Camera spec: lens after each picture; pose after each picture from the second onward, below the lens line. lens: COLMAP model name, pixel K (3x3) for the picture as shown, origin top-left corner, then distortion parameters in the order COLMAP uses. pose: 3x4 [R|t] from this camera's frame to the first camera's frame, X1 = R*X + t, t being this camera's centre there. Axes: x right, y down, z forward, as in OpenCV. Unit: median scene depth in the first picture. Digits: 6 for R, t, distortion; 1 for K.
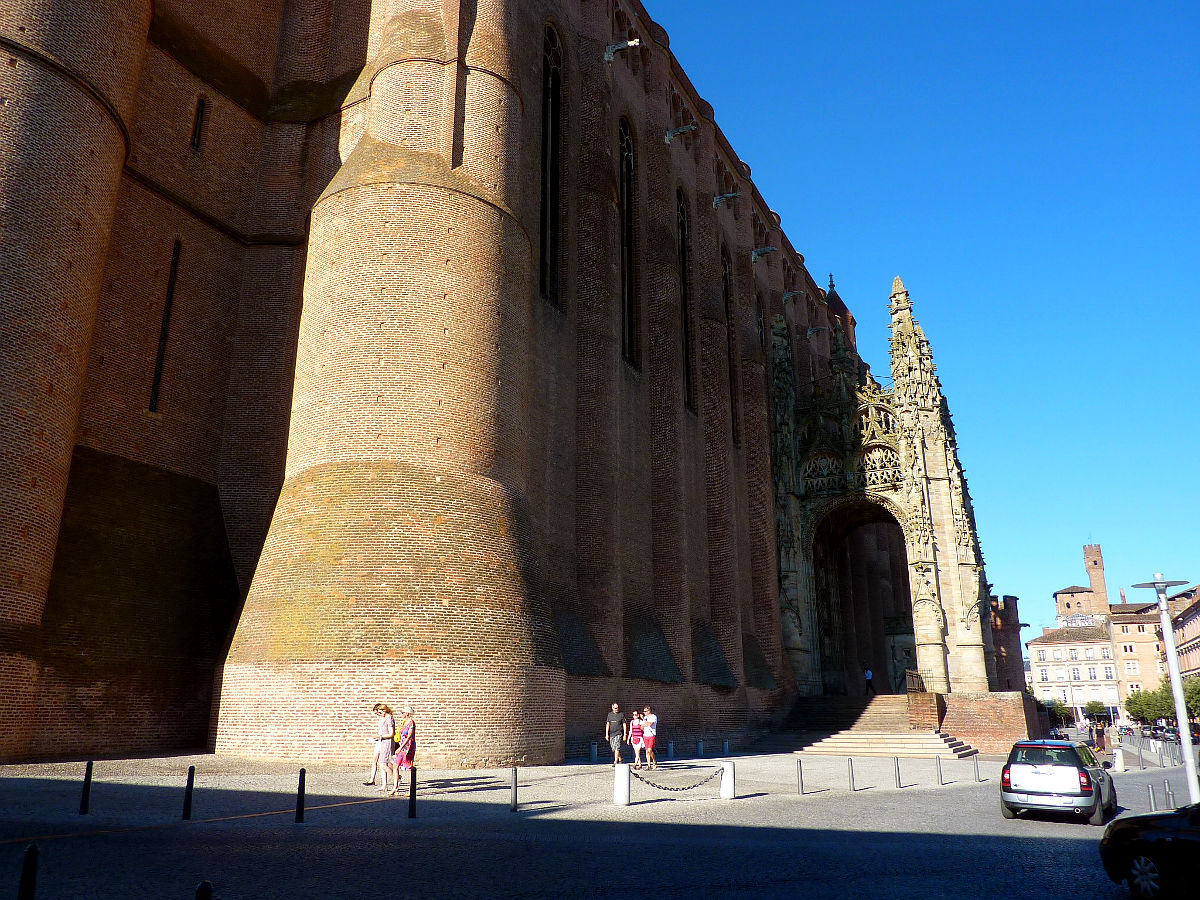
lens RADIAL K [[888.3, 0, 600.3], [0, 888.3, 447.3], [0, 0, 1]] dist [-0.027648, -0.011628]
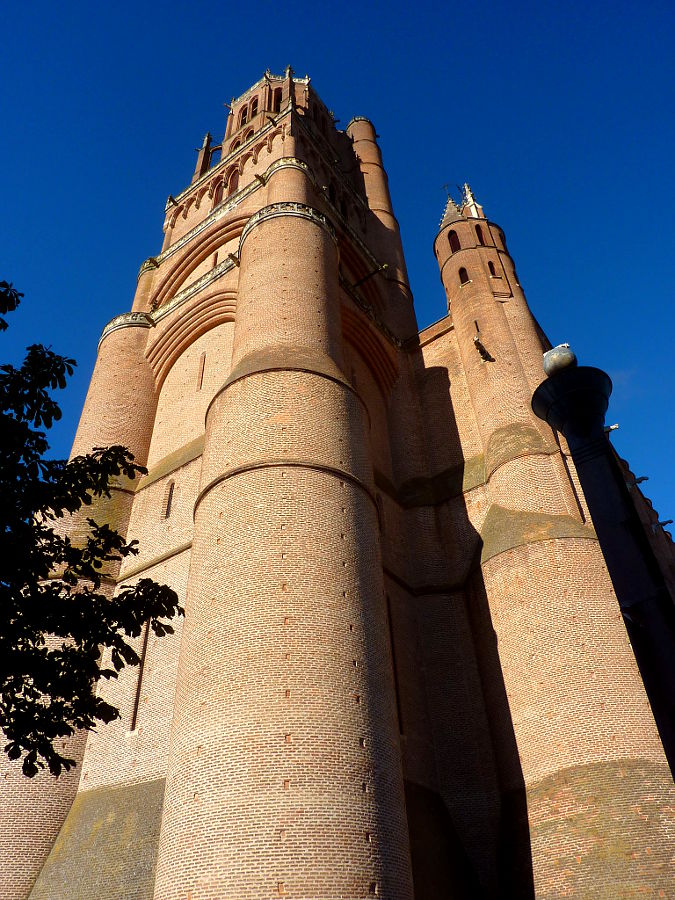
lens RADIAL K [[666.2, 0, 336.0], [0, 666.2, 446.5], [0, 0, 1]] dist [-0.027648, -0.011628]
pose [[0.988701, -0.121575, -0.087693, -0.500413], [0.075914, 0.910525, -0.406424, -0.039278], [0.129257, 0.395175, 0.909467, -0.040816]]
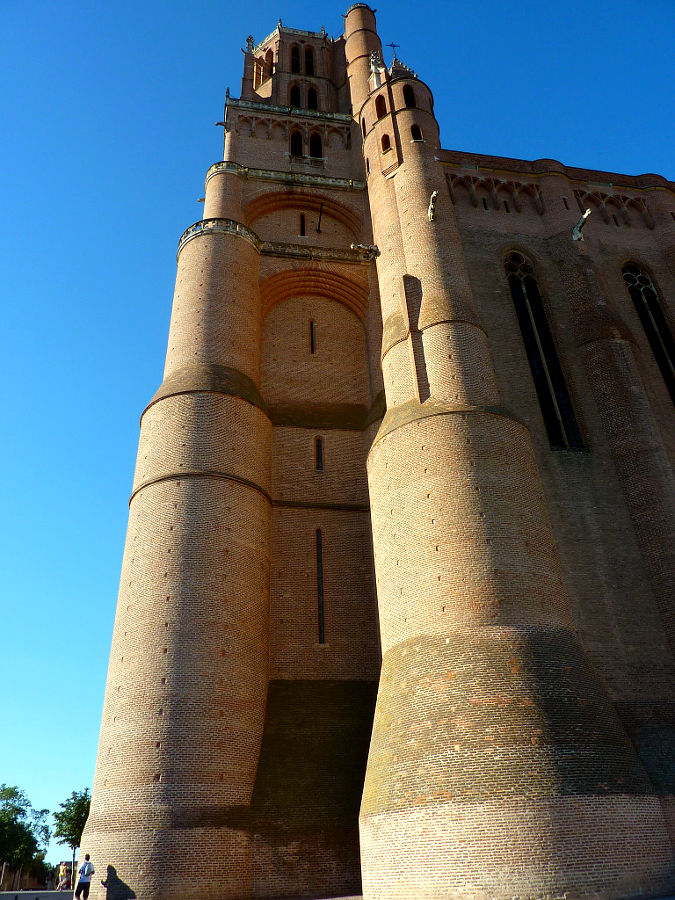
lens RADIAL K [[666.2, 0, 334.1], [0, 666.2, 447.0], [0, 0, 1]] dist [-0.027648, -0.011628]
pose [[0.592961, -0.454582, -0.664644, 0.449760], [0.268703, 0.889800, -0.368855, 0.092838], [0.759075, 0.040125, 0.649765, 0.275058]]
